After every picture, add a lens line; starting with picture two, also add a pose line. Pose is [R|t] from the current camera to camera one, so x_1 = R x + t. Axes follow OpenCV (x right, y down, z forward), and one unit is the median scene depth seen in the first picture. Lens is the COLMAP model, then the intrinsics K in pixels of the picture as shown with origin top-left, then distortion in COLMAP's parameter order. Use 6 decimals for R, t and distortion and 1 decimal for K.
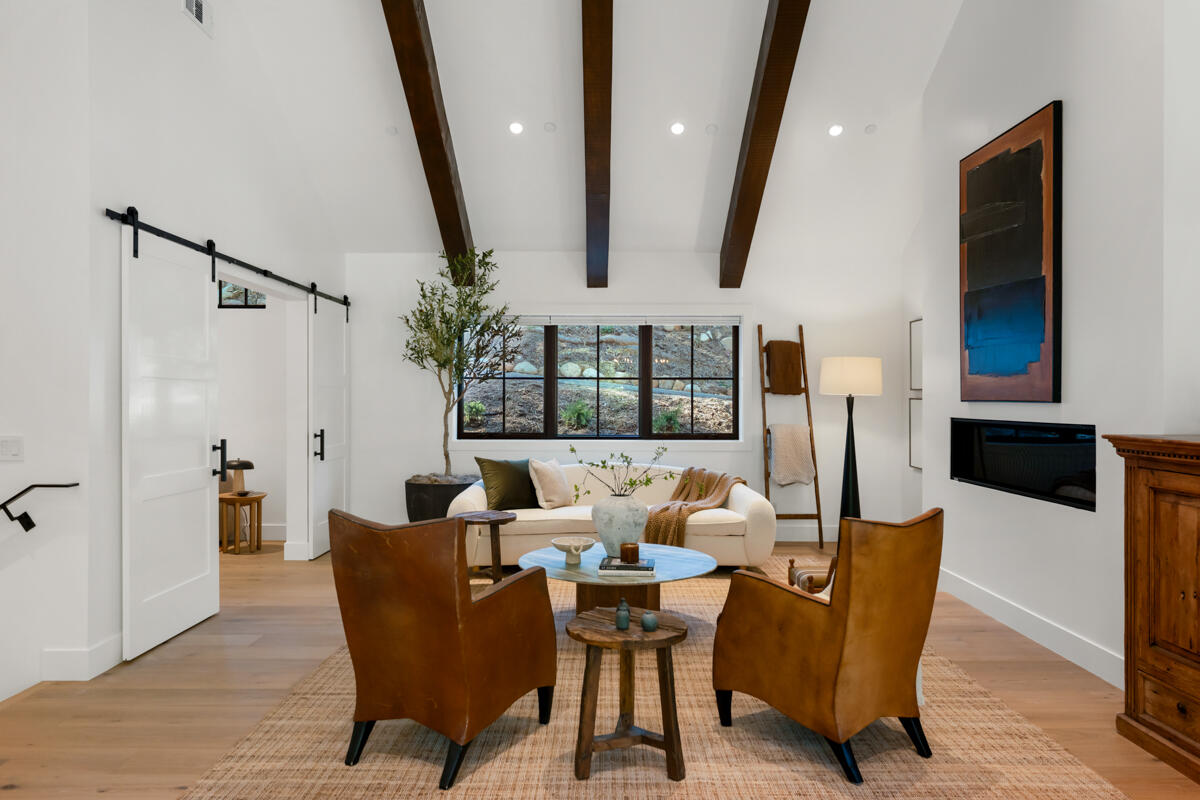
lens RADIAL K [[795.4, 0, 592.1], [0, 795.4, 383.3], [0, 0, 1]] dist [0.005998, 0.000352]
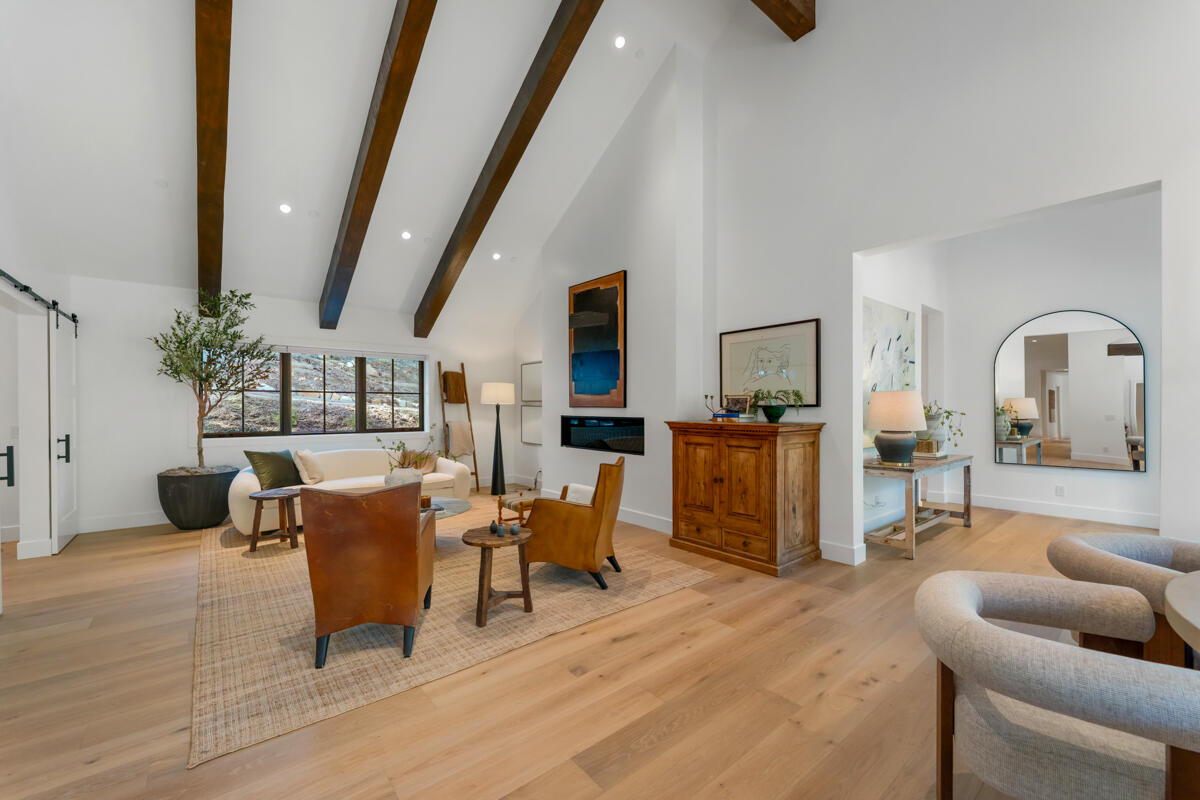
lens RADIAL K [[483.8, 0, 598.2], [0, 483.8, 396.3], [0, 0, 1]] dist [0.000671, 0.000308]
pose [[0.767932, 0.011114, 0.640435, -0.265121], [-0.011329, 0.999929, -0.003768, -0.001124], [-0.640431, -0.004362, 0.768004, 0.018465]]
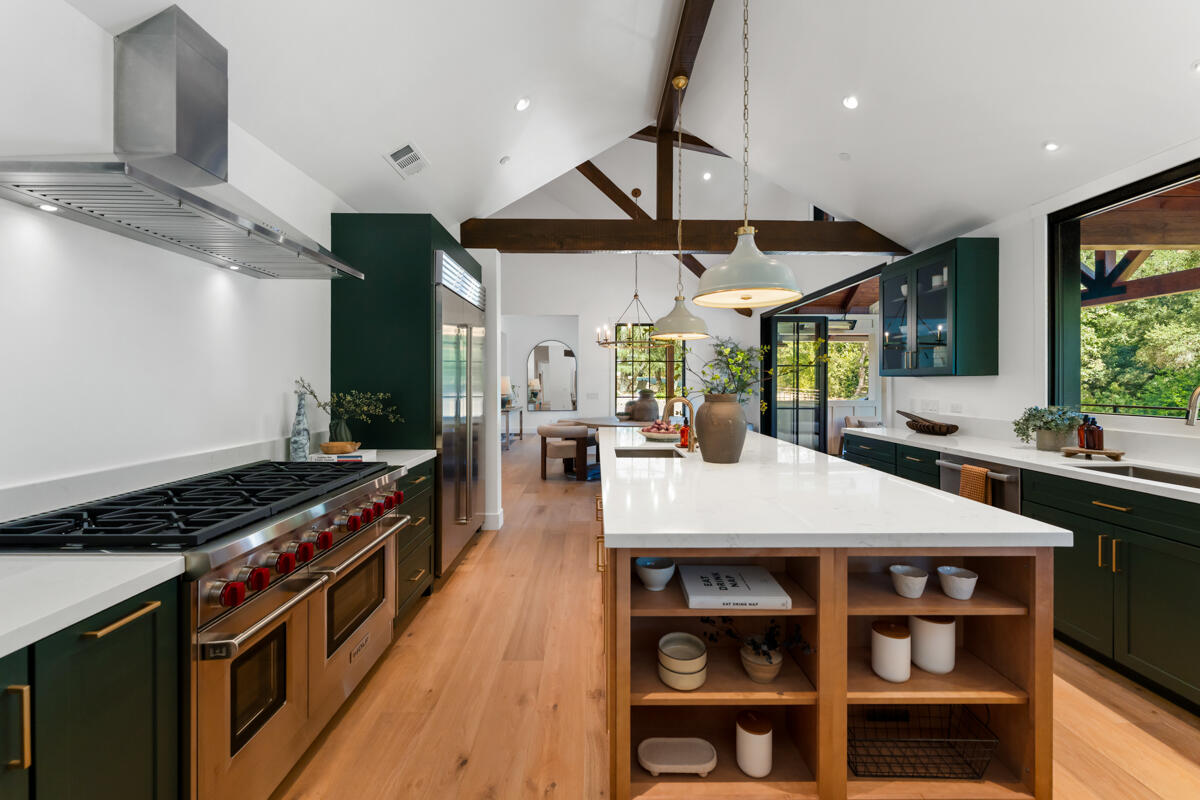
lens RADIAL K [[483.8, 0, 598.2], [0, 483.8, 396.3], [0, 0, 1]] dist [0.000671, 0.000308]
pose [[-0.008837, -0.029928, 0.999513, -0.765400], [-0.002261, 0.999550, 0.029909, 0.000505], [-0.999958, -0.001996, -0.008900, -0.004594]]
